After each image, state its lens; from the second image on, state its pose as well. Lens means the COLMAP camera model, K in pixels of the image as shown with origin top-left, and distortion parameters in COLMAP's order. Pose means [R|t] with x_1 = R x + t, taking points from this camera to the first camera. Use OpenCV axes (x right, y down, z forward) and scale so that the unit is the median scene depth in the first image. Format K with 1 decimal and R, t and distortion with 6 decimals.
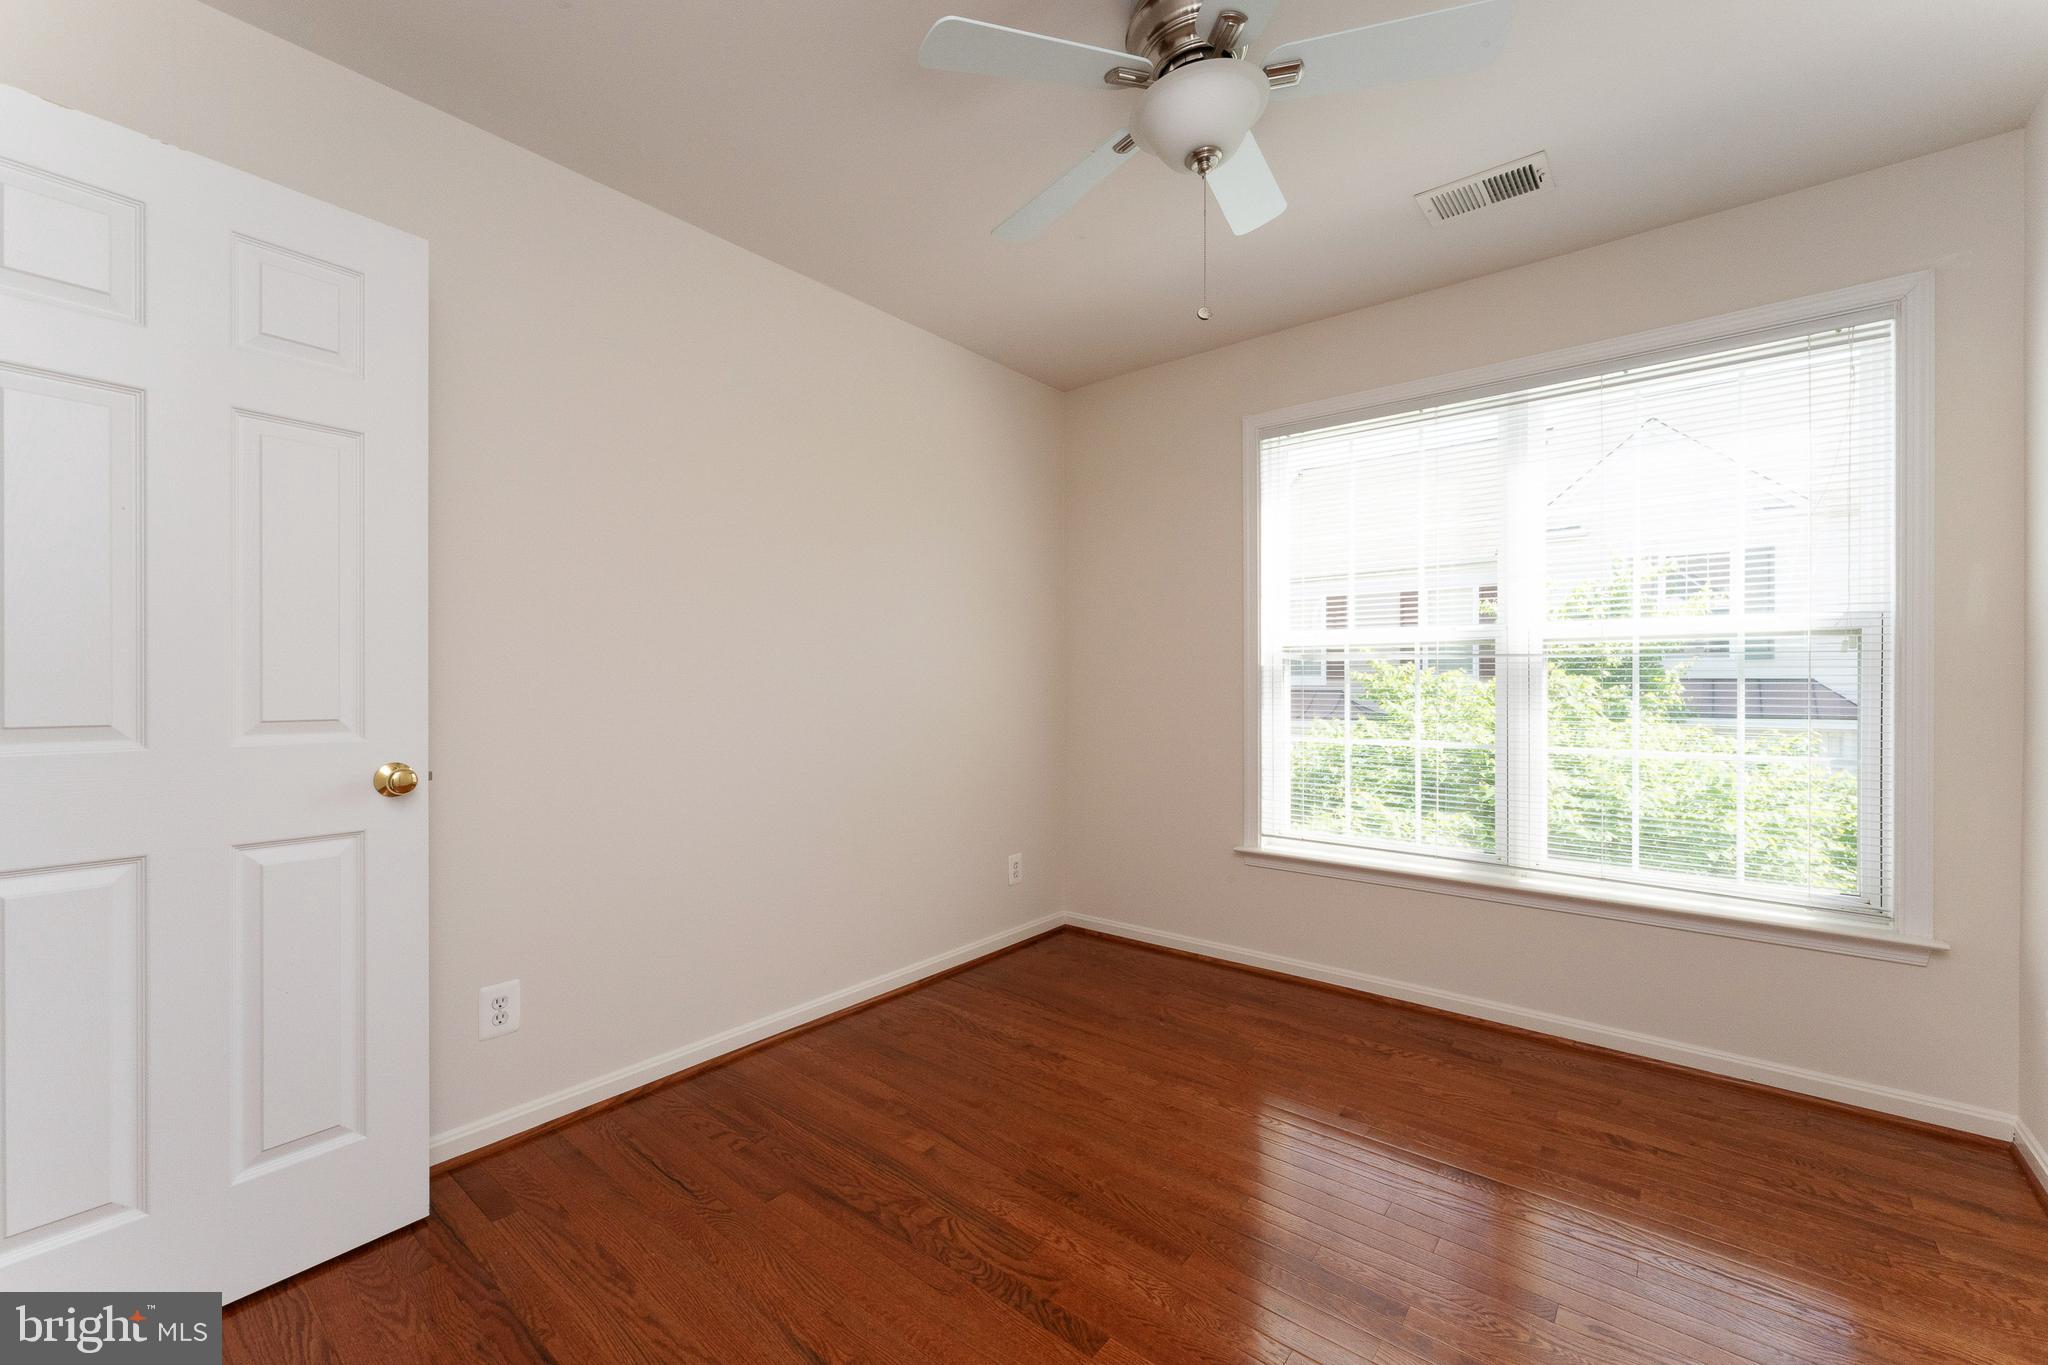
lens RADIAL K [[830.9, 0, 1027.9], [0, 830.9, 684.2], [0, 0, 1]] dist [0.000726, -0.000660]
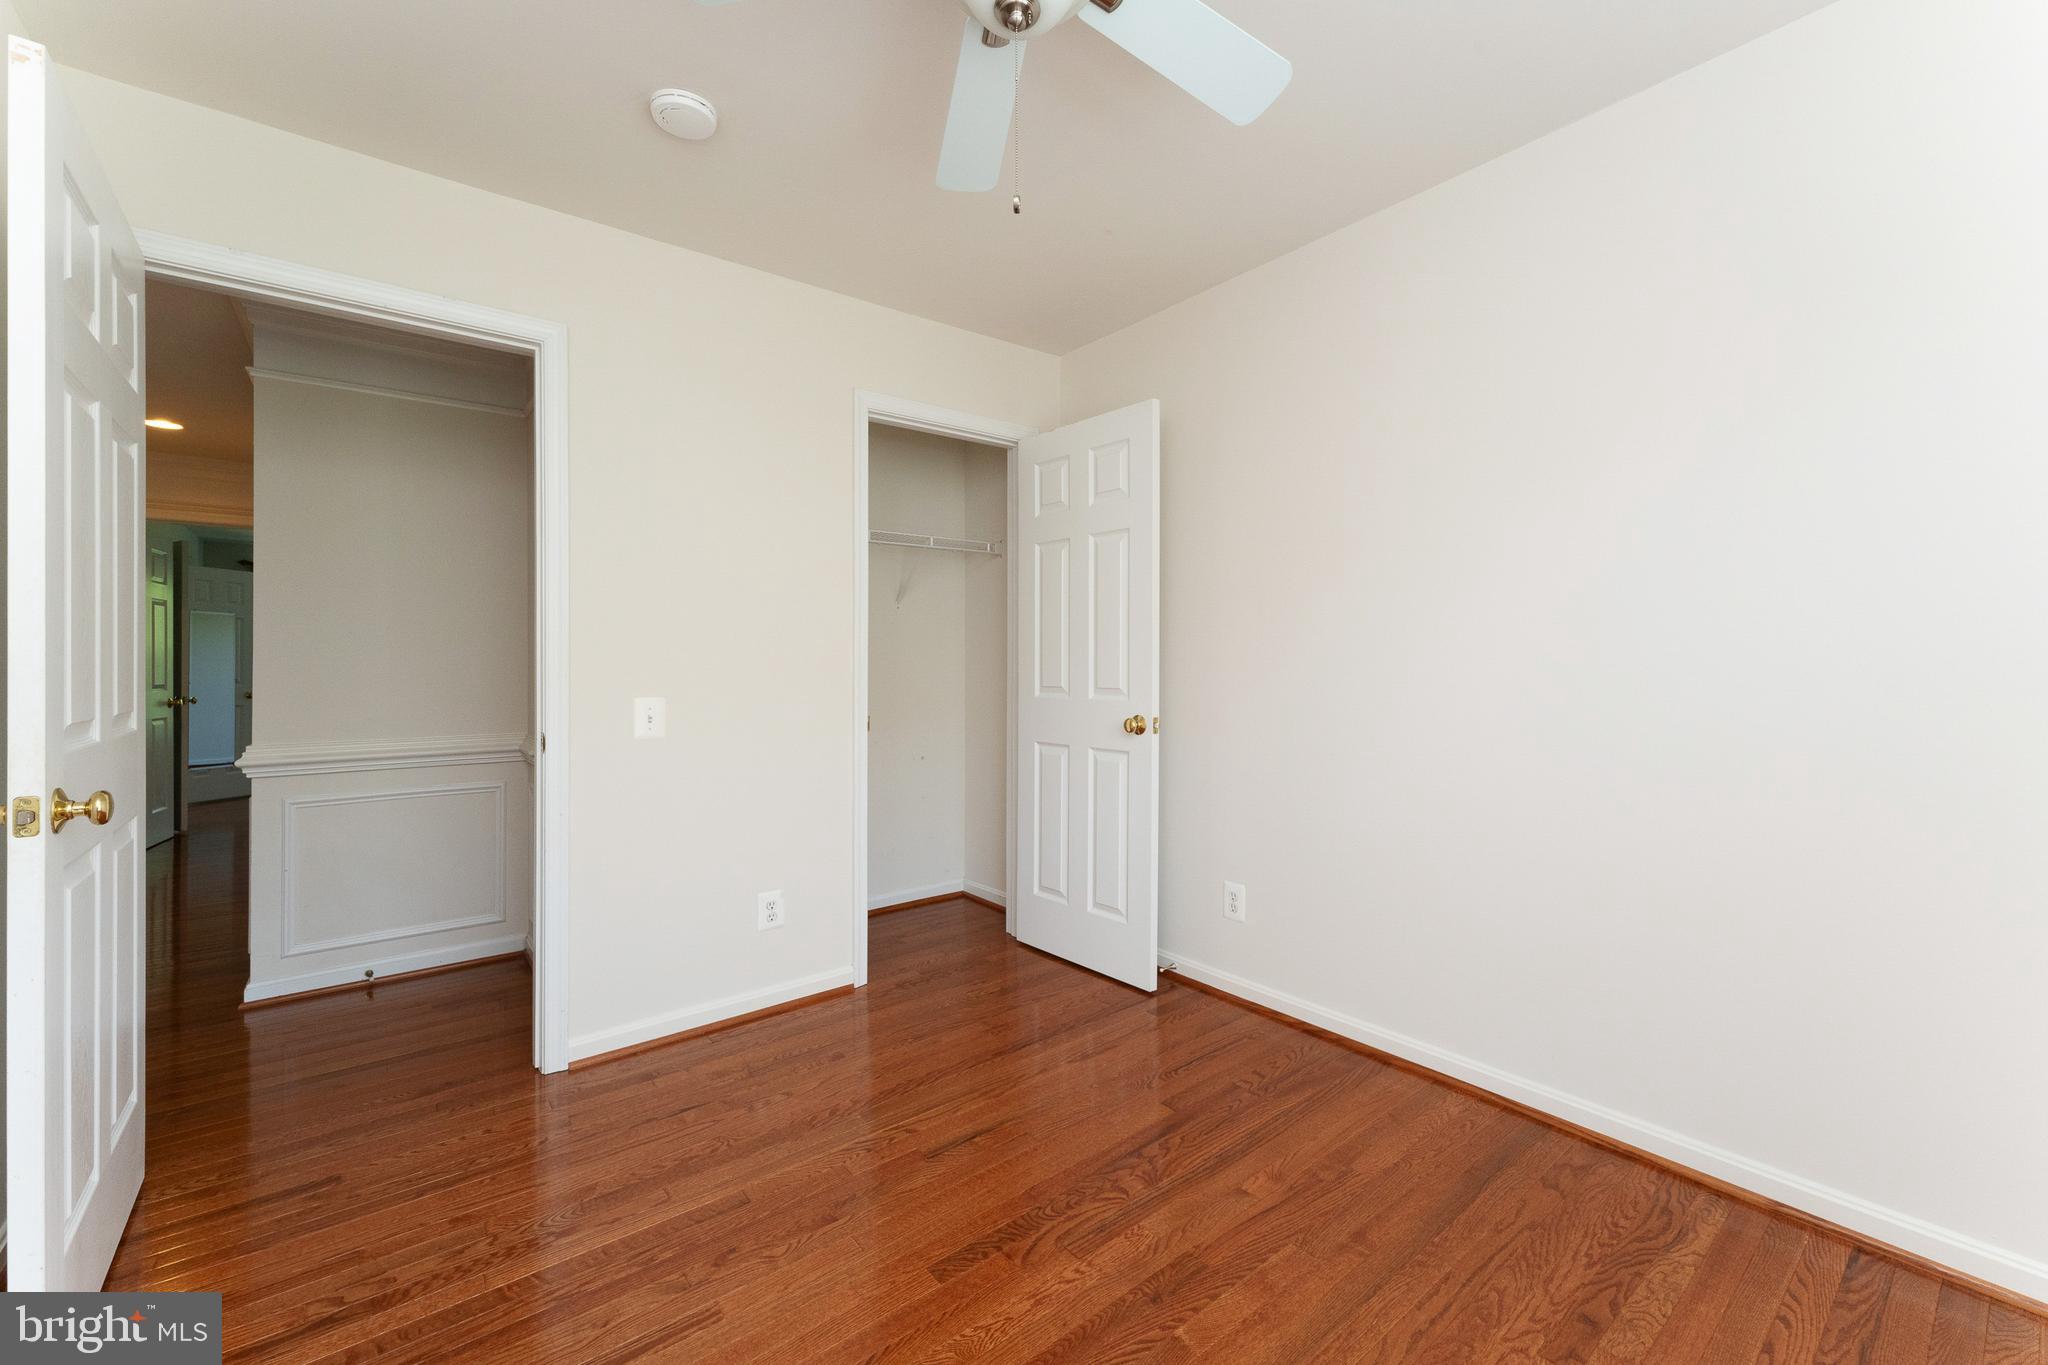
lens RADIAL K [[830.9, 0, 1029.9], [0, 830.9, 670.5], [0, 0, 1]] dist [0.000726, -0.000660]
pose [[-0.220866, 0.006320, -0.975284, 0.810015], [0.000893, 0.999980, 0.006277, -0.007231], [0.975304, 0.000515, -0.220867, 0.981973]]
